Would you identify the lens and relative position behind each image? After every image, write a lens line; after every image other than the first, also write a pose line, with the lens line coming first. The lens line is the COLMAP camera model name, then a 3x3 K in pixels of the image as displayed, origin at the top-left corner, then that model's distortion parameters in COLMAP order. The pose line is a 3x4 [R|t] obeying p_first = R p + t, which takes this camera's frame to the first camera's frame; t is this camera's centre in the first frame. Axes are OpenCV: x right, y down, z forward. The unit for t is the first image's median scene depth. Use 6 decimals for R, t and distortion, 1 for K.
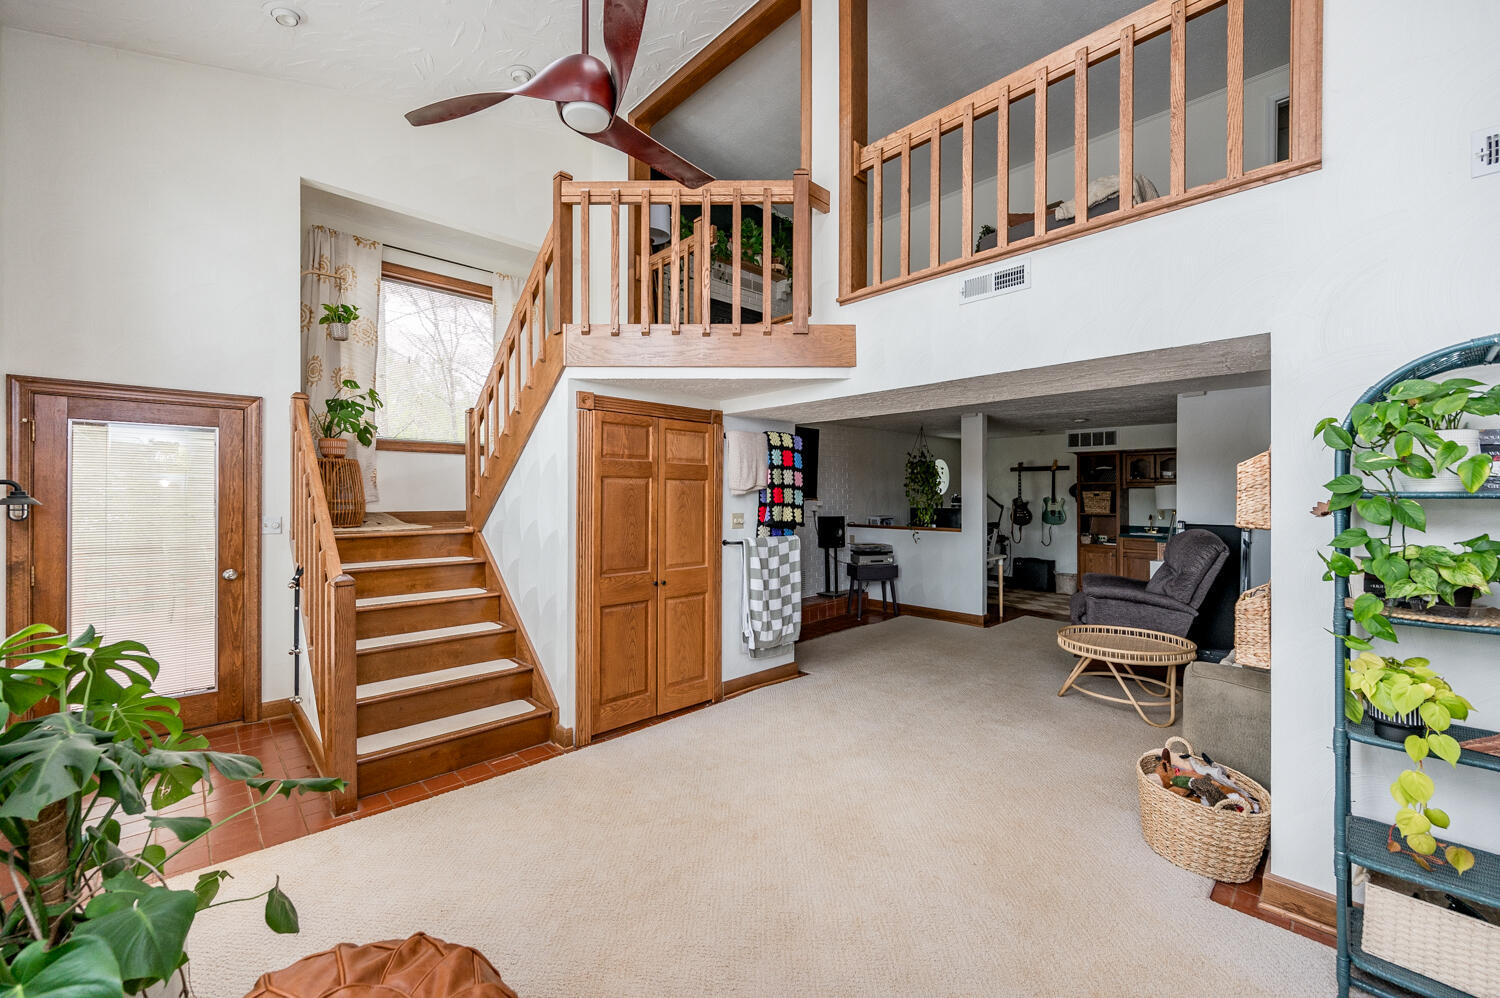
lens RADIAL K [[589.5, 0, 752.2], [0, 589.5, 495.6], [0, 0, 1]] dist [-0.002346, -0.000304]
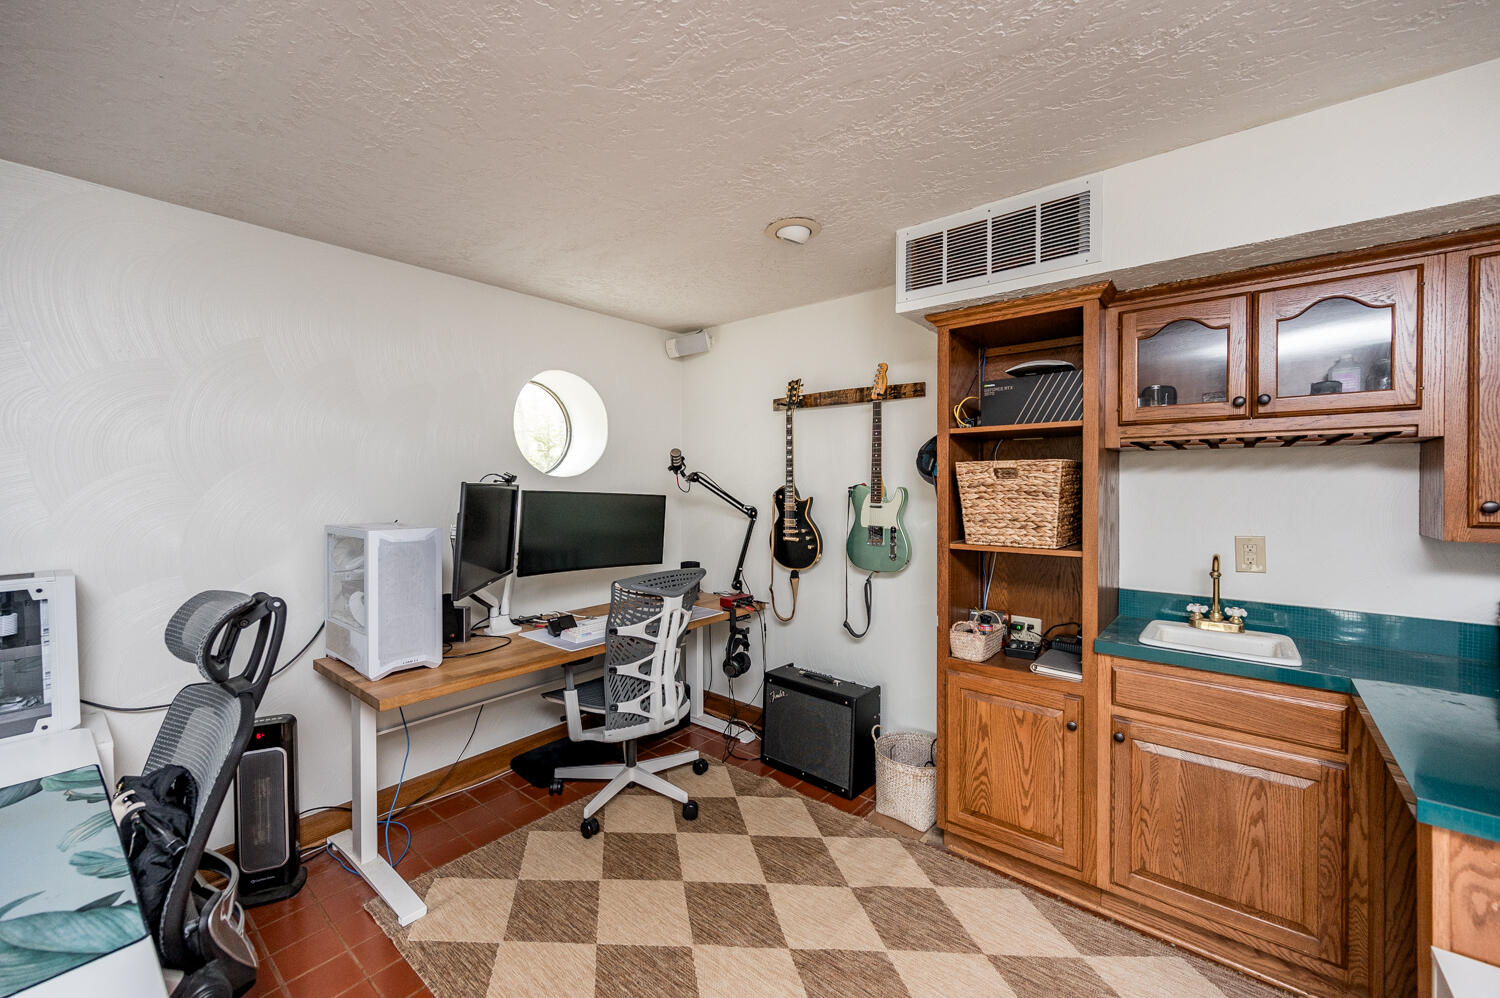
lens RADIAL K [[589.5, 0, 752.2], [0, 589.5, 495.6], [0, 0, 1]] dist [-0.002346, -0.000304]
pose [[0.992913, -0.002994, 0.118804, 0.421164], [0.001302, 0.999897, 0.014320, 0.003946], [-0.118835, -0.014064, 0.992814, 0.718940]]
